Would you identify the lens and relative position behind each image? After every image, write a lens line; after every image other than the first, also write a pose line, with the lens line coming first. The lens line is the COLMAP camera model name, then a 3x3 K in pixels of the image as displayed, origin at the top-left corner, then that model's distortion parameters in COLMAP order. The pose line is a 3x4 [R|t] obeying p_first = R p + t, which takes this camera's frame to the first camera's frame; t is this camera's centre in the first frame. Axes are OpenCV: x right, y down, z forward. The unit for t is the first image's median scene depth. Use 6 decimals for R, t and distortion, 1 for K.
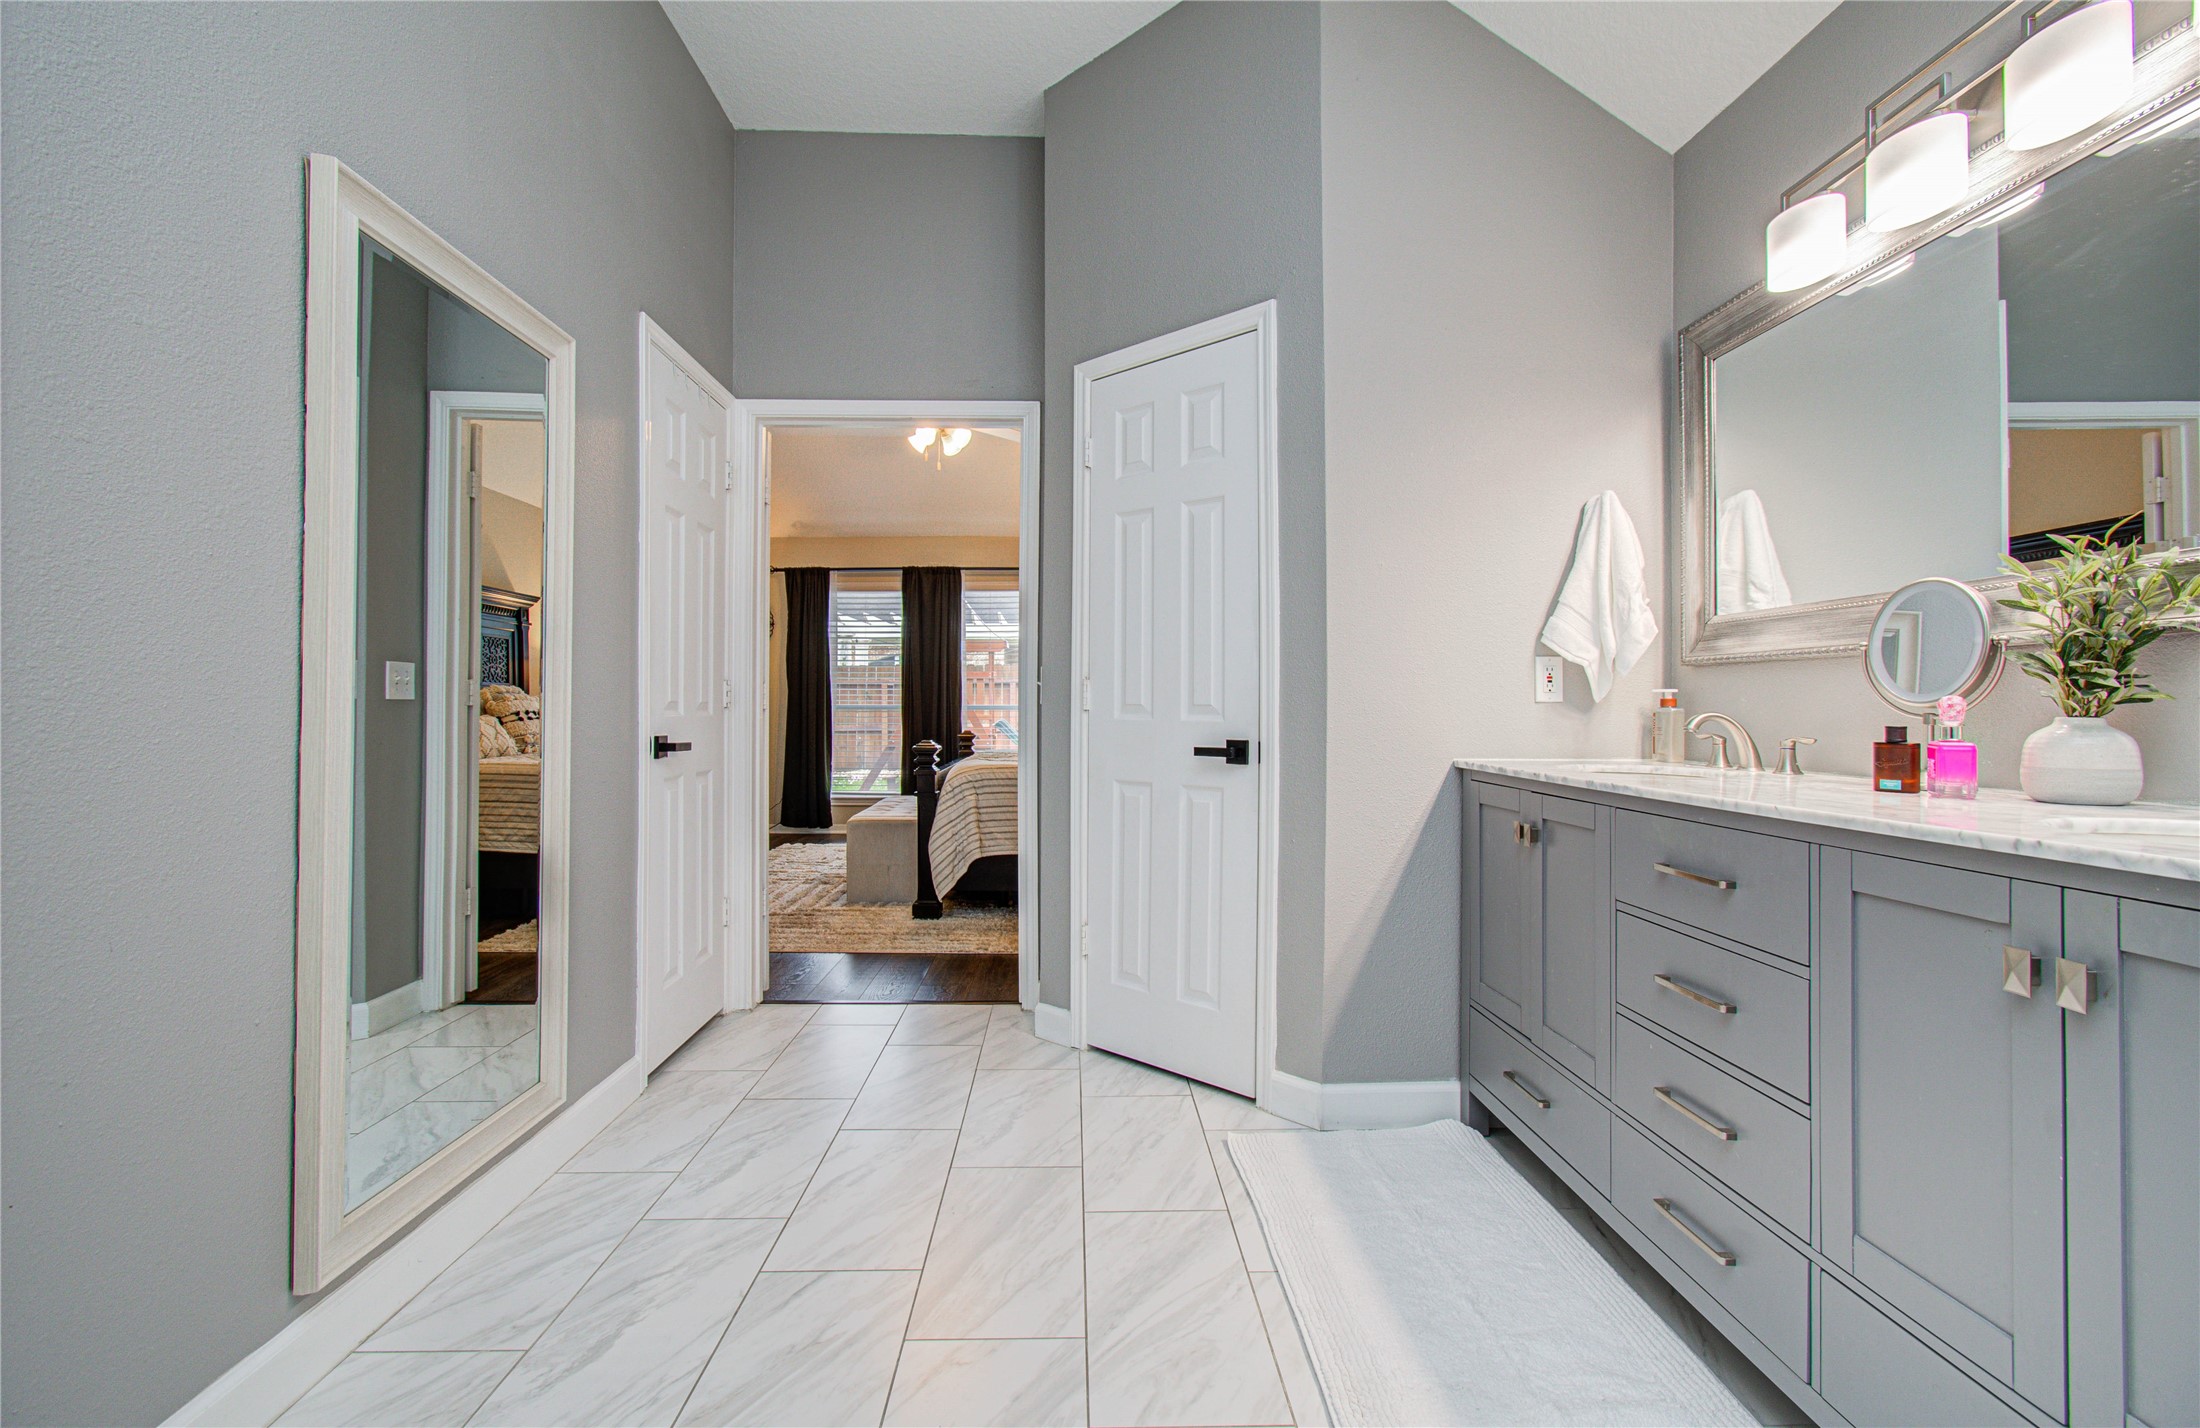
lens RADIAL K [[952.6, 0, 1096.5], [0, 952.6, 703.5], [0, 0, 1]] dist [0.016598, -0.008000]
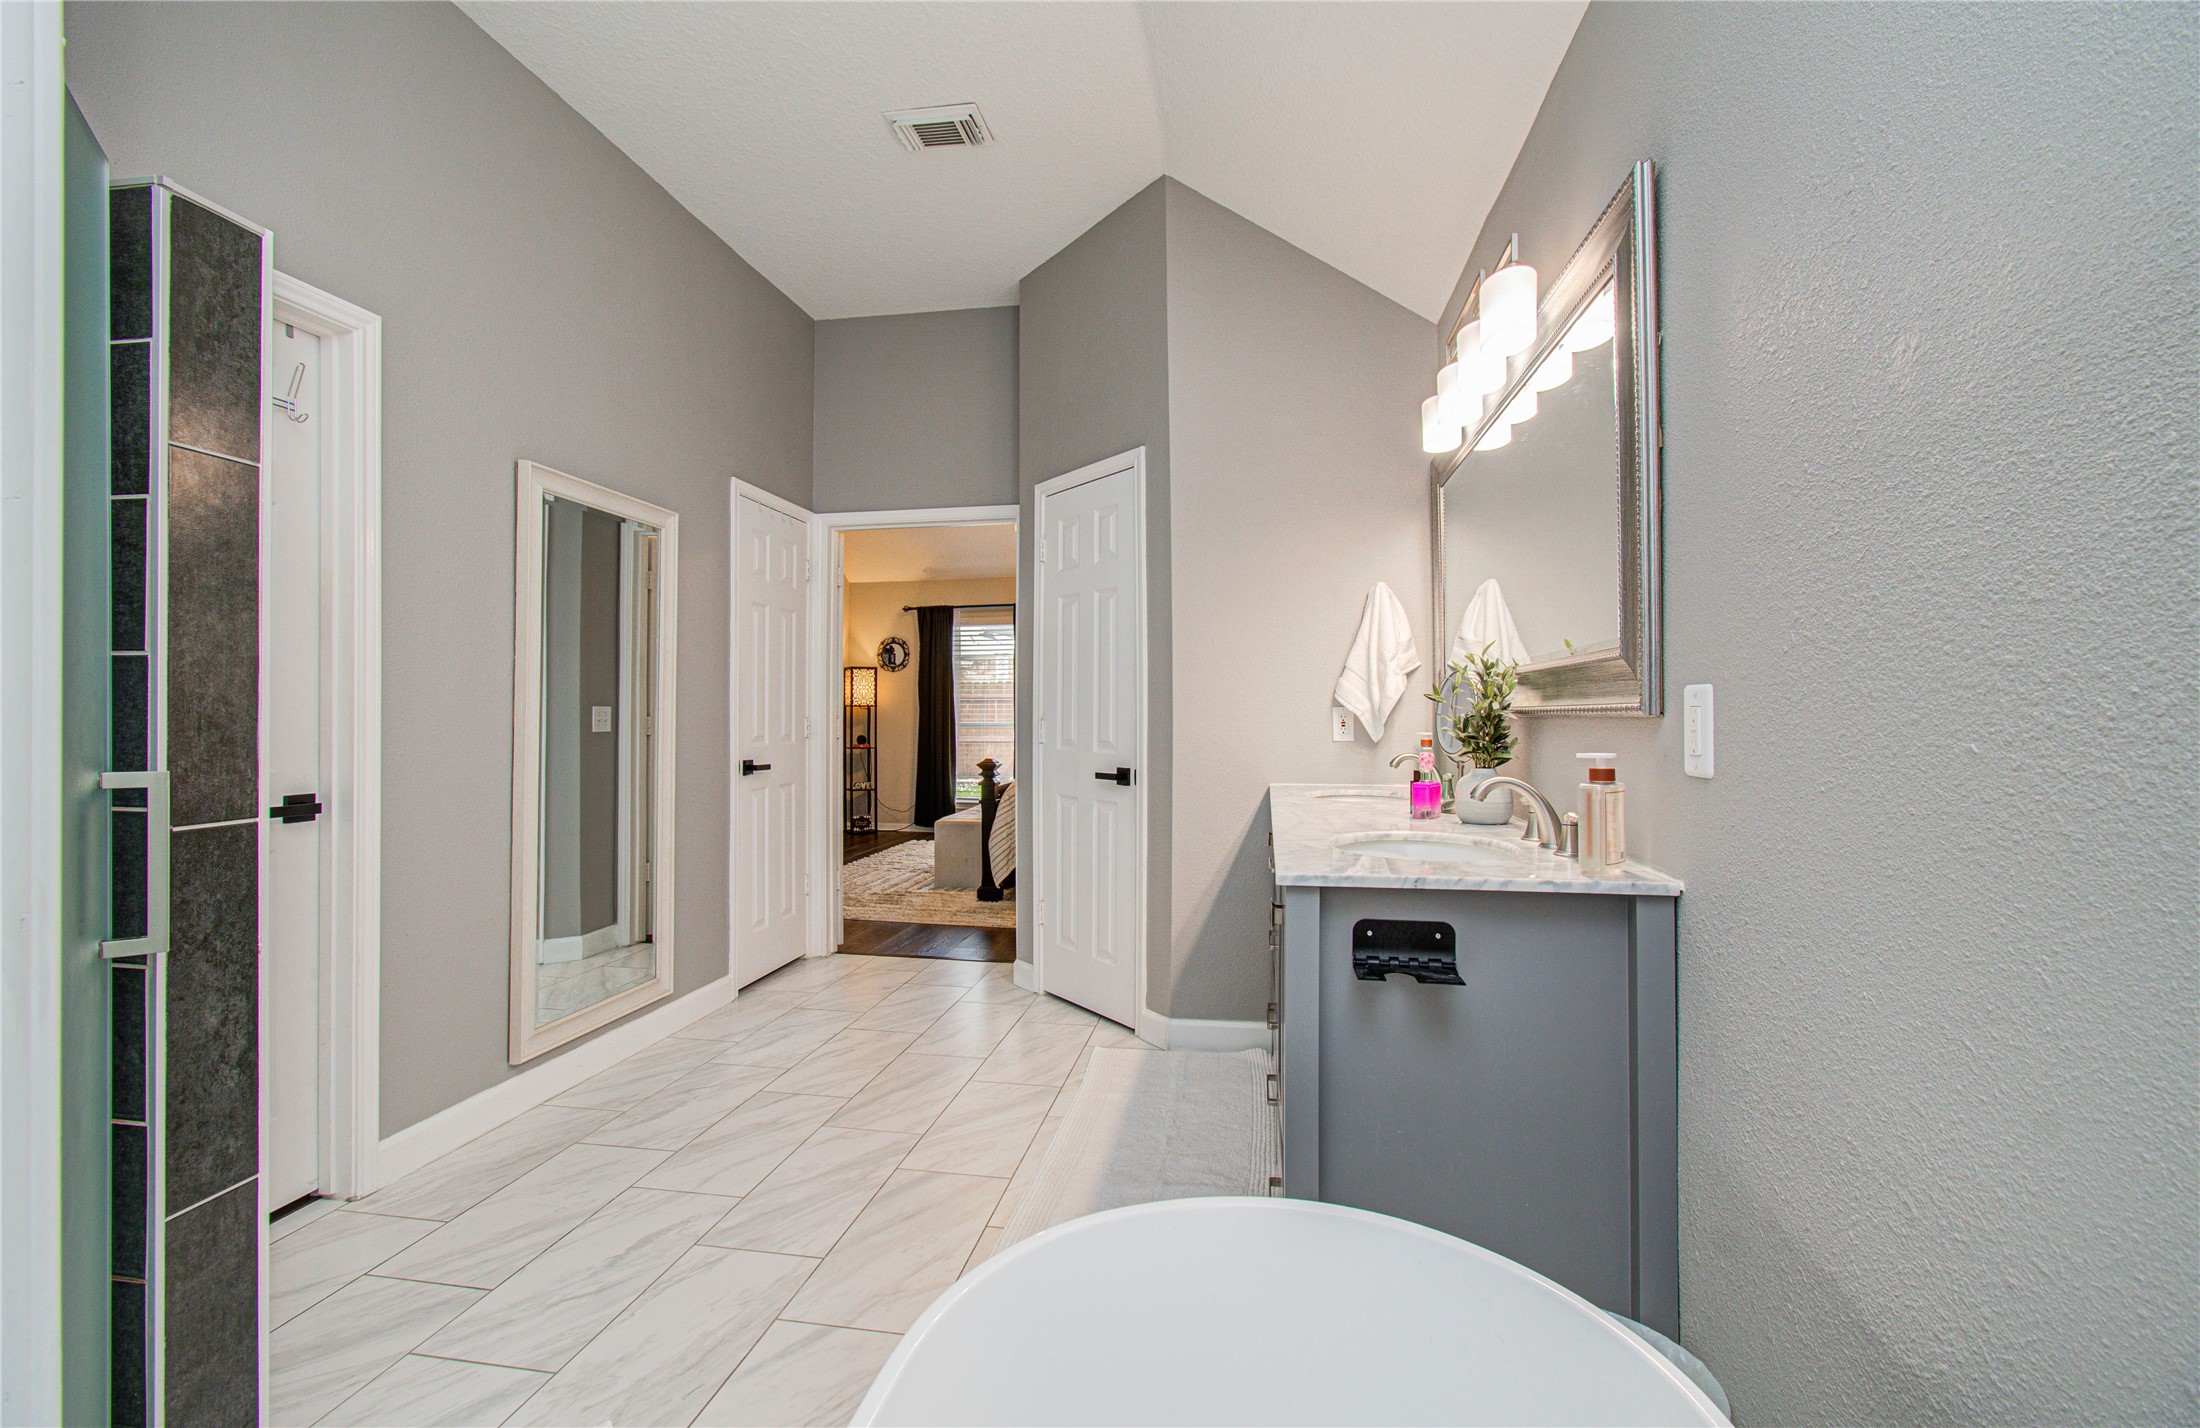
lens RADIAL K [[959.4, 0, 1092.7], [0, 959.4, 705.9], [0, 0, 1]] dist [0.004221, 0.000660]
pose [[0.978554, -0.004325, -0.205943, 0.377084], [0.003815, 0.999989, -0.002874, -0.044083], [0.205953, 0.002026, 0.978560, -0.344015]]
